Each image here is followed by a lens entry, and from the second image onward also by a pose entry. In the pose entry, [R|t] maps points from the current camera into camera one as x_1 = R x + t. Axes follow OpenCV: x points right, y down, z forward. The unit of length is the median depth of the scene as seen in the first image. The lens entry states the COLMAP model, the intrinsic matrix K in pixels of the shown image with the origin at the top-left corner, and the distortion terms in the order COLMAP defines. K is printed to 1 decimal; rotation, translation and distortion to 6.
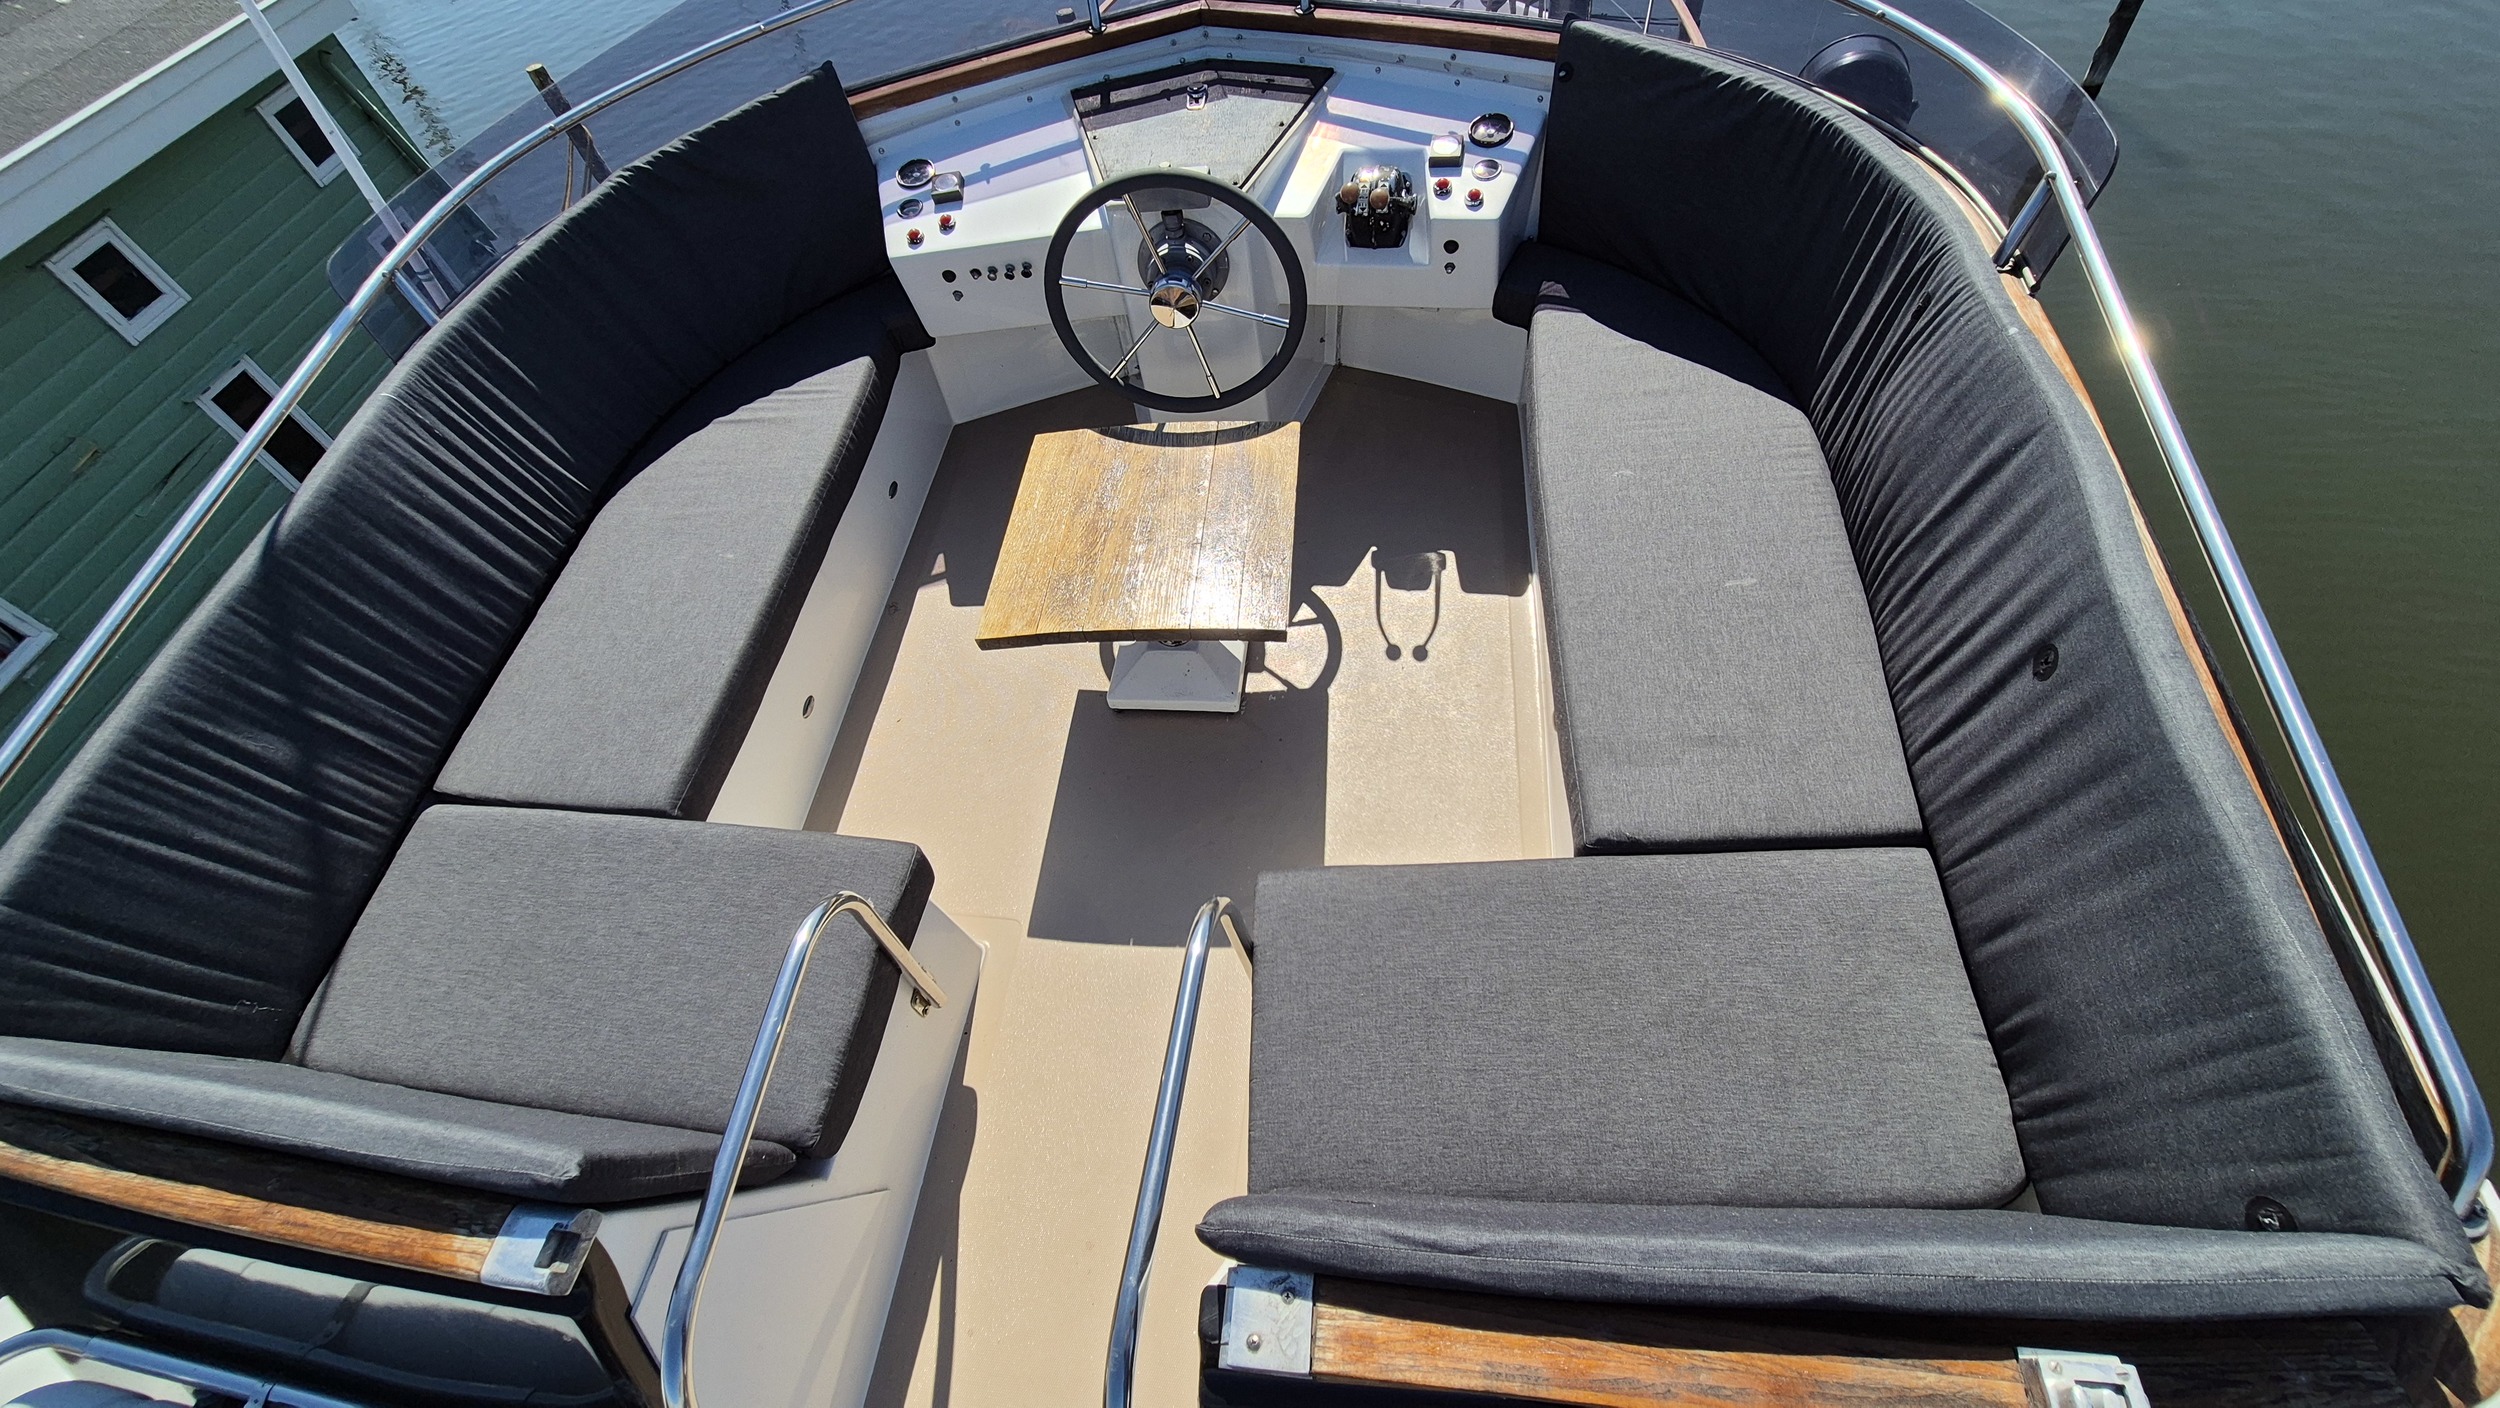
lens RADIAL K [[1024.5, 0, 1237.9], [0, 1024.5, 704.1], [0, 0, 1]] dist [0.004200, -0.000116]
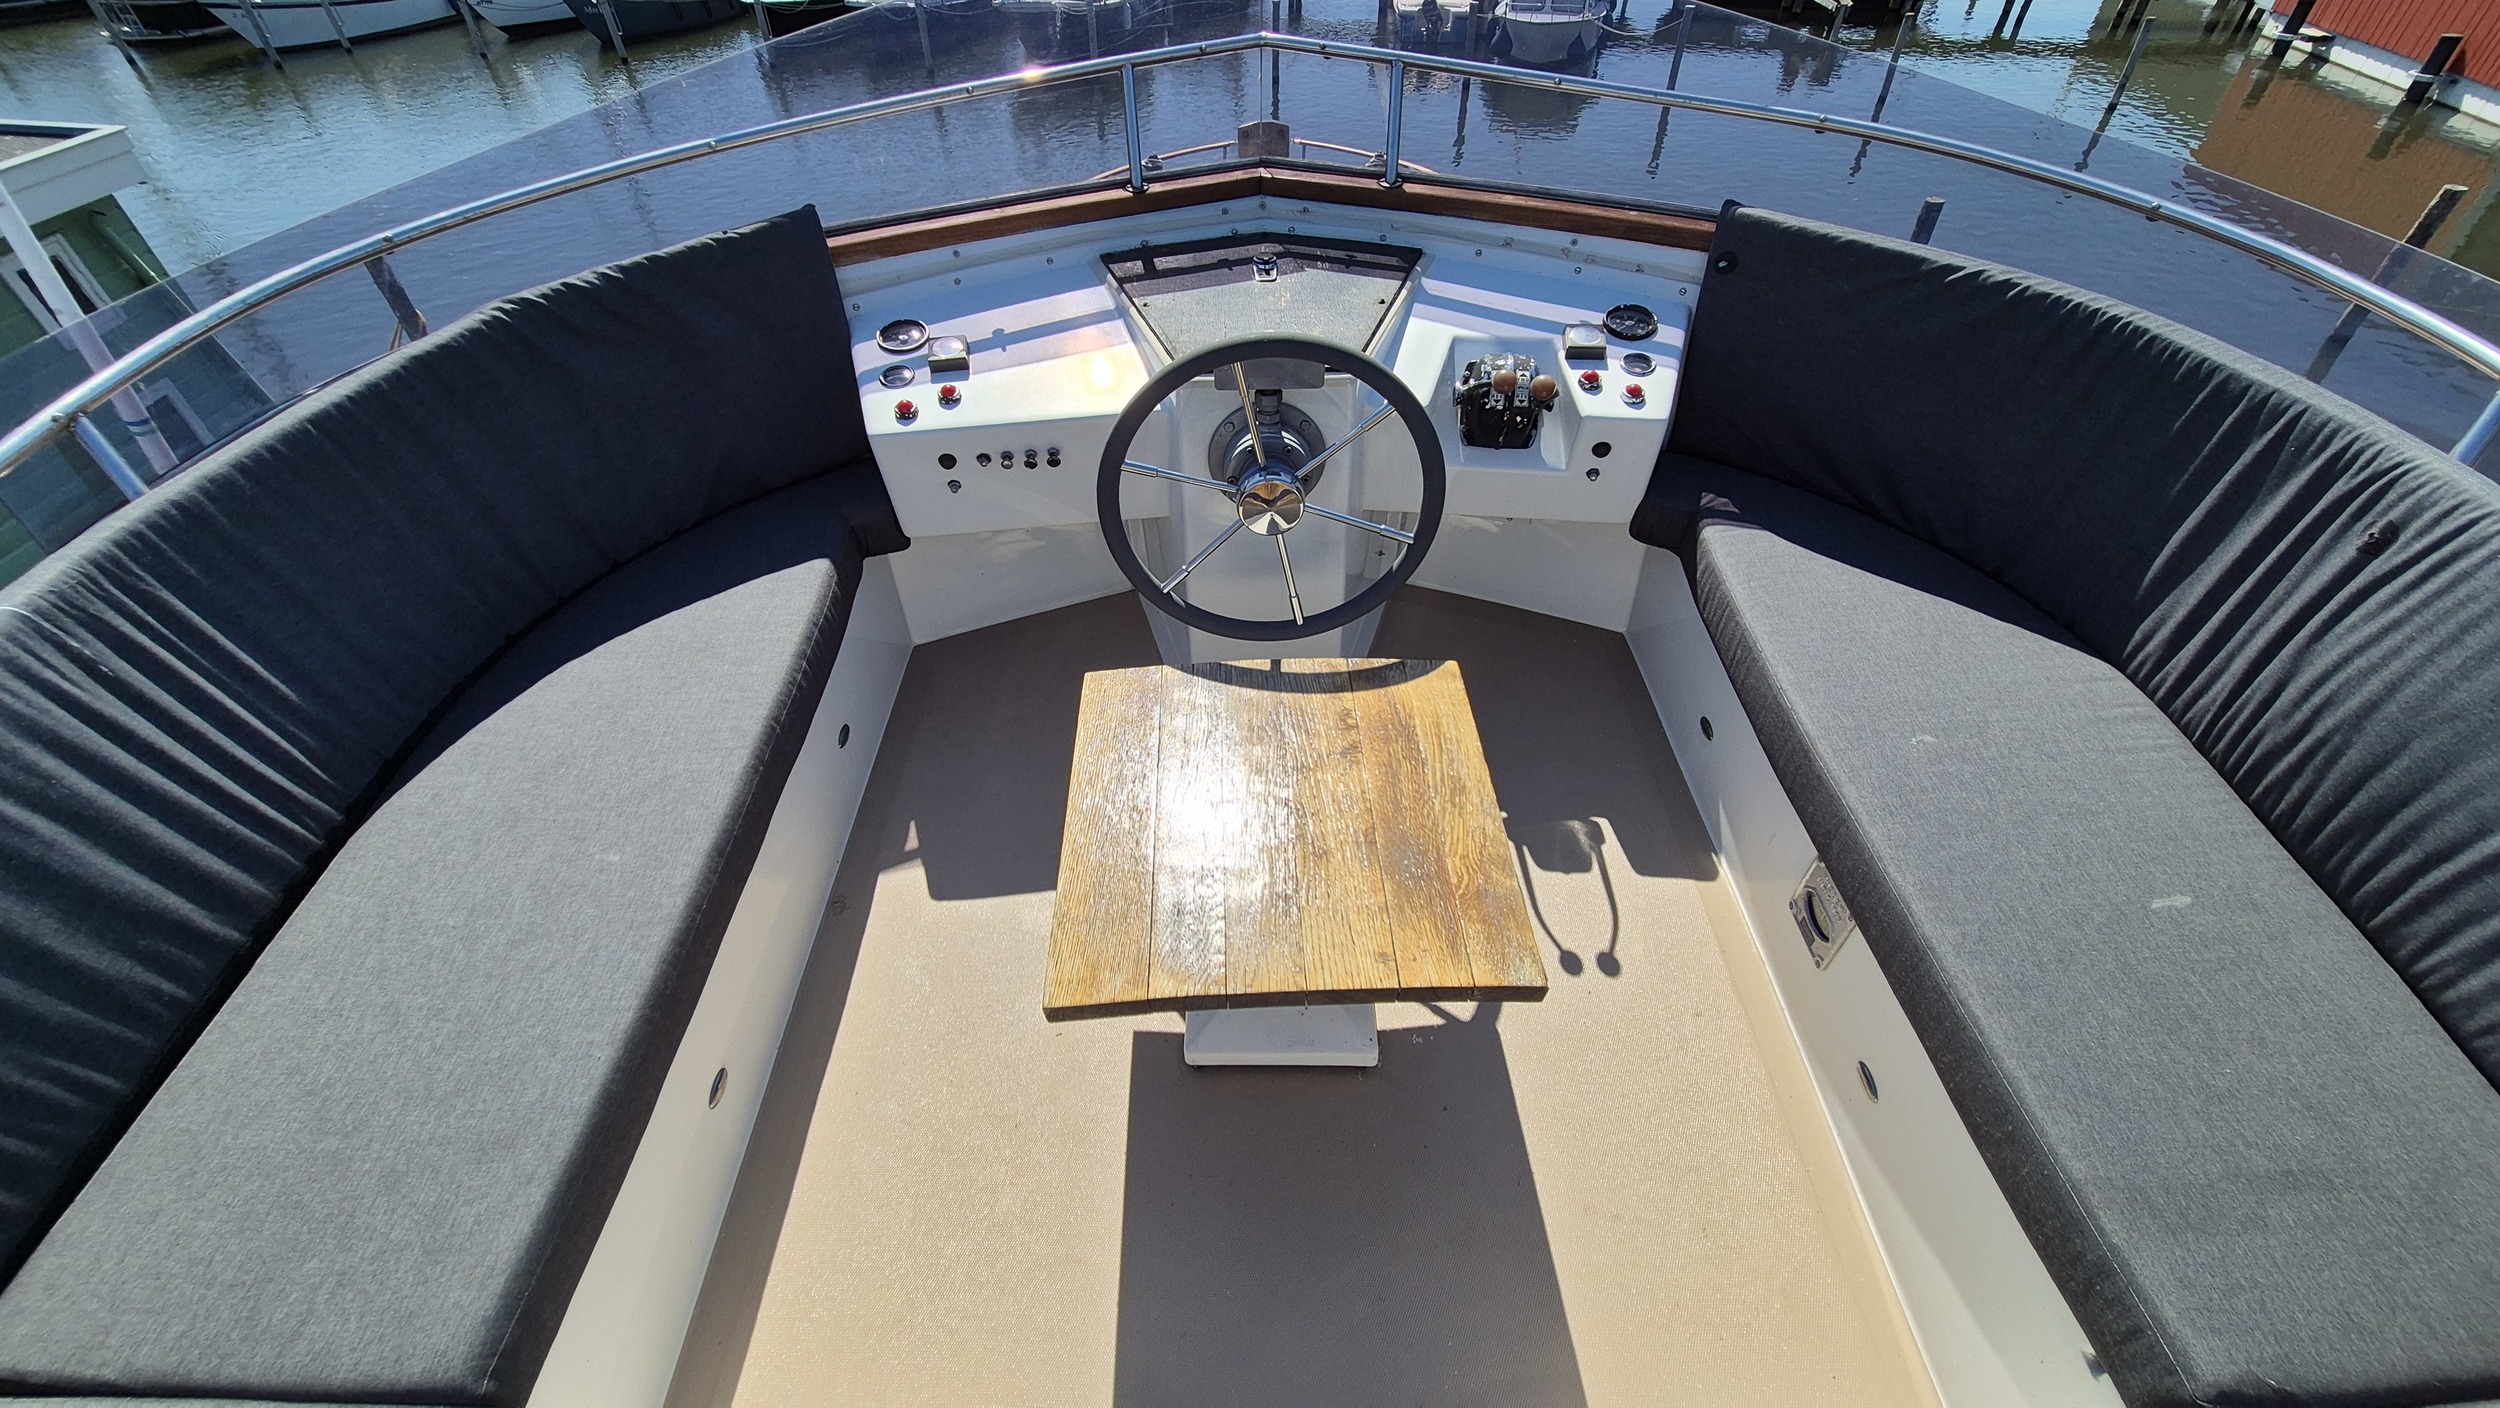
lens RADIAL K [[1024.5, 0, 1245.6], [0, 1024.5, 709.3], [0, 0, 1]] dist [0.004200, -0.000116]
pose [[0.989199, 0.003537, 0.146536, -0.185501], [0.023315, 0.983184, -0.181122, -0.102078], [-0.144713, 0.182582, 0.972482, 0.284646]]
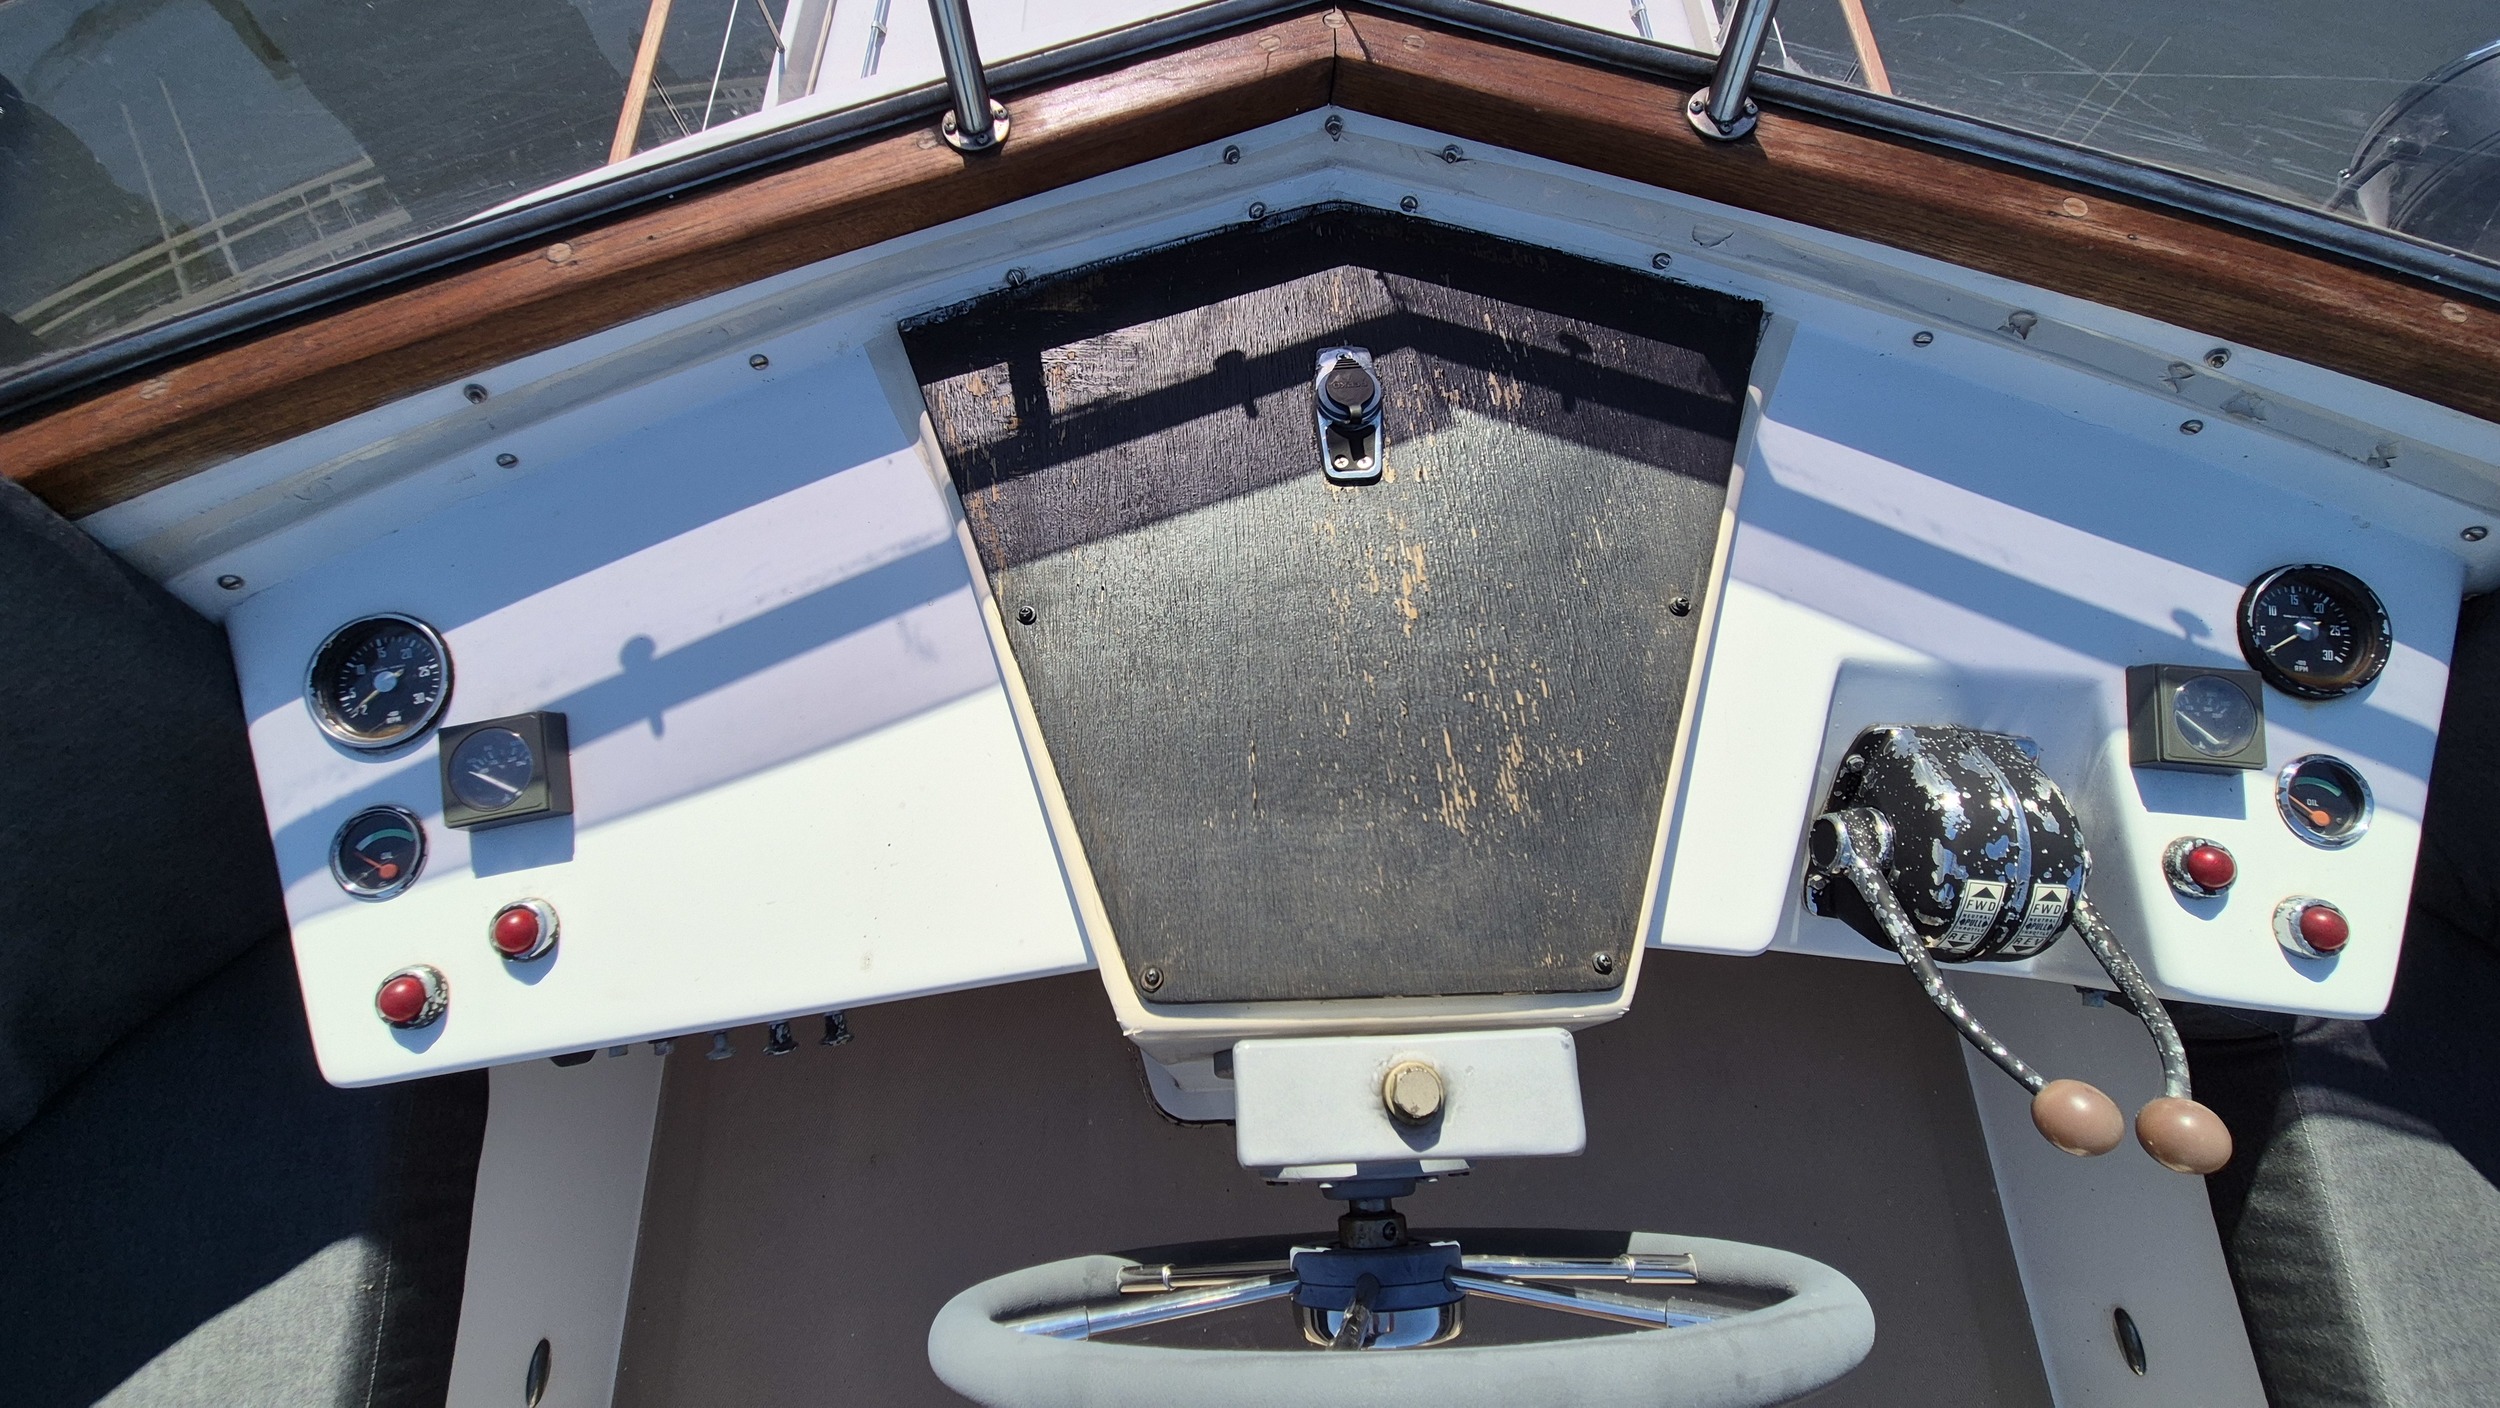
lens RADIAL K [[1024.5, 0, 1248.0], [0, 1024.5, 708.6], [0, 0, 1]] dist [0.004200, -0.000116]
pose [[0.985122, -0.075311, 0.154476, -0.129534], [0.032536, 0.964341, 0.262656, -0.626799], [-0.168749, -0.253722, 0.952444, 0.740411]]
